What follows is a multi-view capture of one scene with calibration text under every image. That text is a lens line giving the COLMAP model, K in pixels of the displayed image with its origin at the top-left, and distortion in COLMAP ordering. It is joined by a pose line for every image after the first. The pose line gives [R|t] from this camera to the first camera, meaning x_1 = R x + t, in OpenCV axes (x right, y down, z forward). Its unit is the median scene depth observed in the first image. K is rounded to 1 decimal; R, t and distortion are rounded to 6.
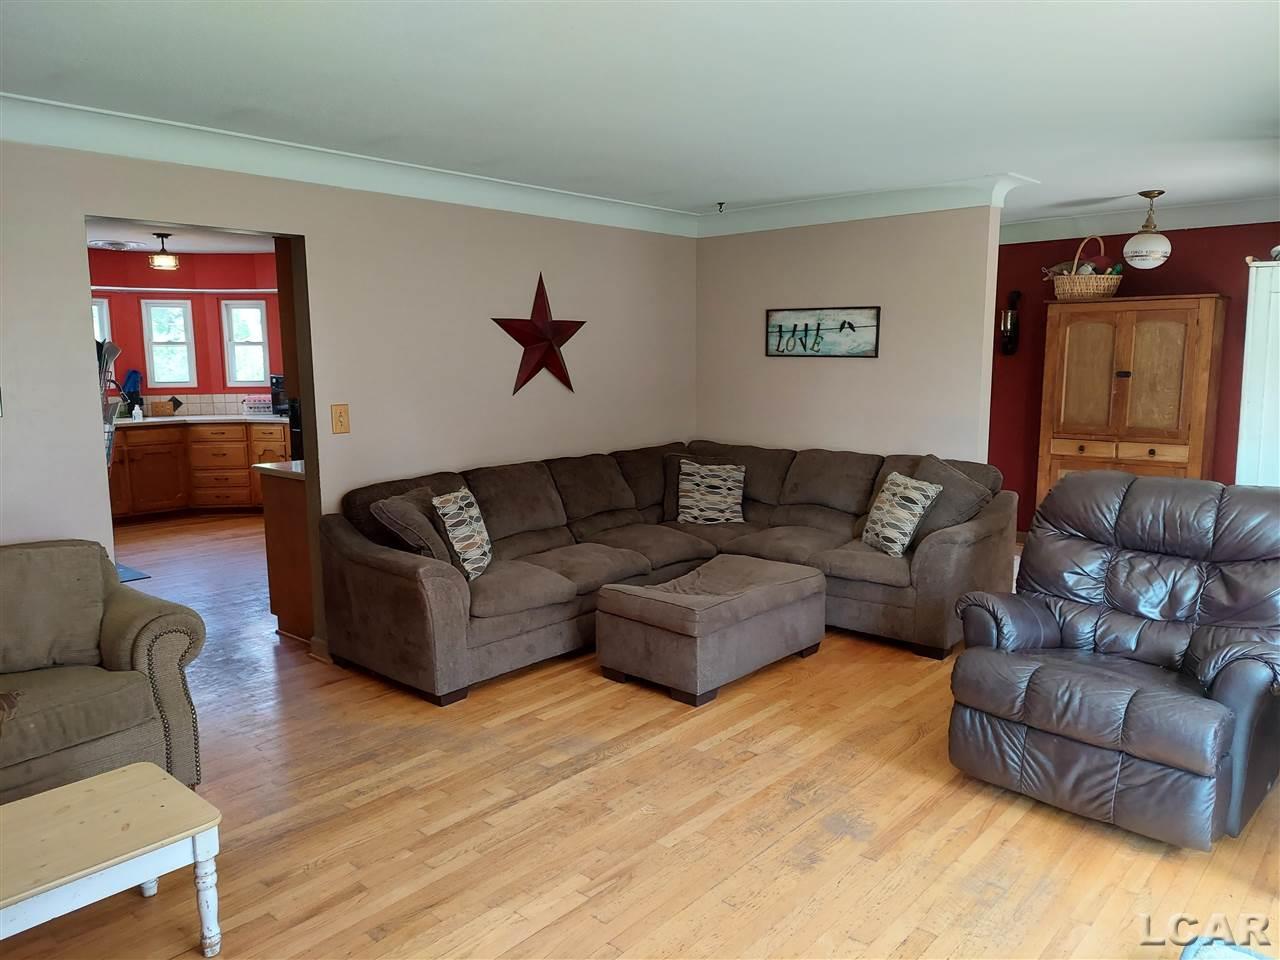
lens RADIAL K [[900.6, 0, 646.5], [0, 900.6, 487.9], [0, 0, 1]] dist [-0.000761, -0.007690]
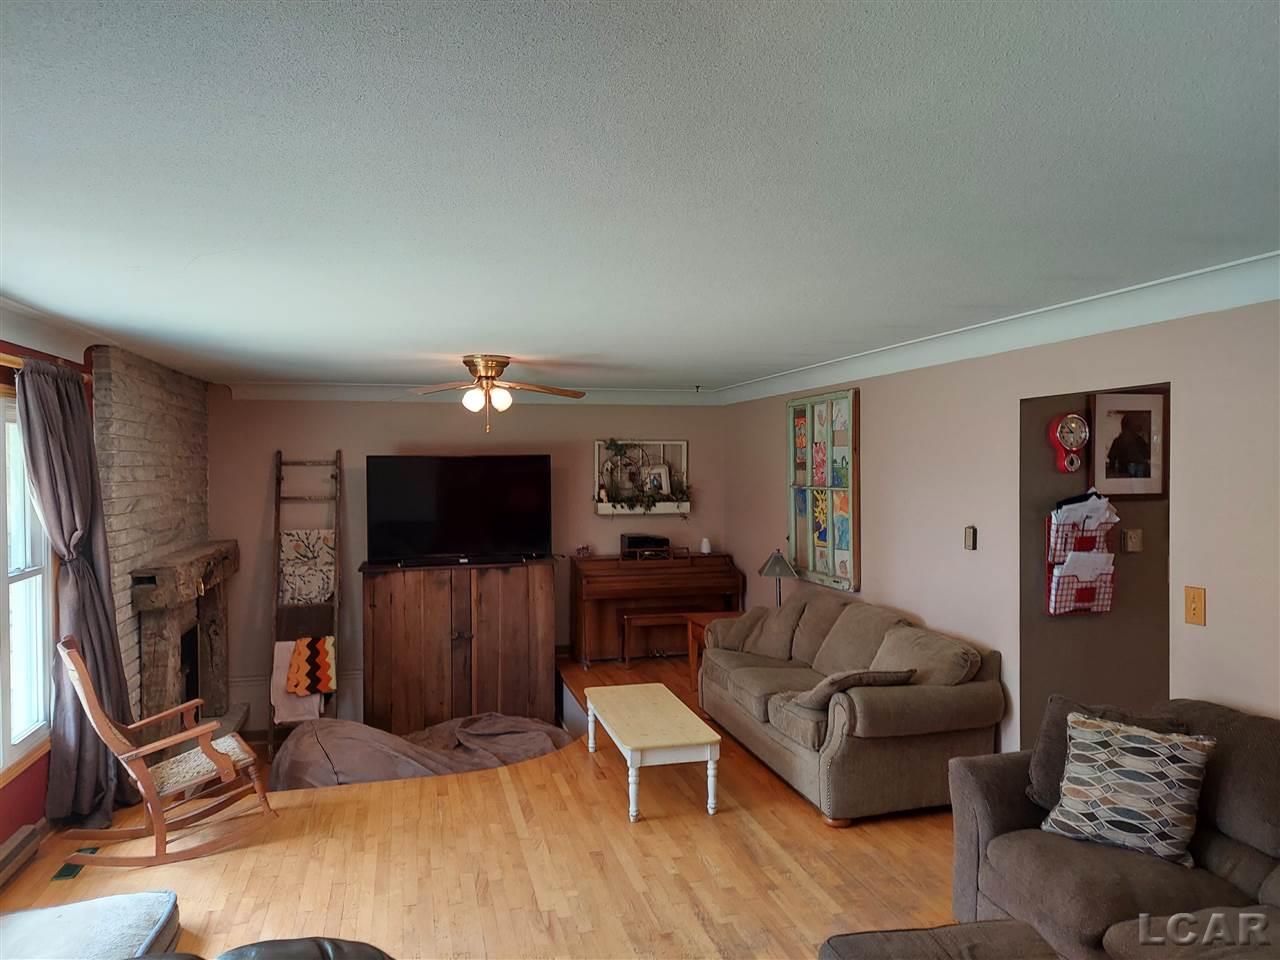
lens RADIAL K [[900.6, 0, 641.9], [0, 900.6, 479.5], [0, 0, 1]] dist [-0.000761, -0.007690]
pose [[-0.550603, 0.024677, -0.834402, 0.818729], [-0.116337, 0.987540, 0.105973, -0.304386], [0.826621, 0.155421, -0.540872, 1.460733]]
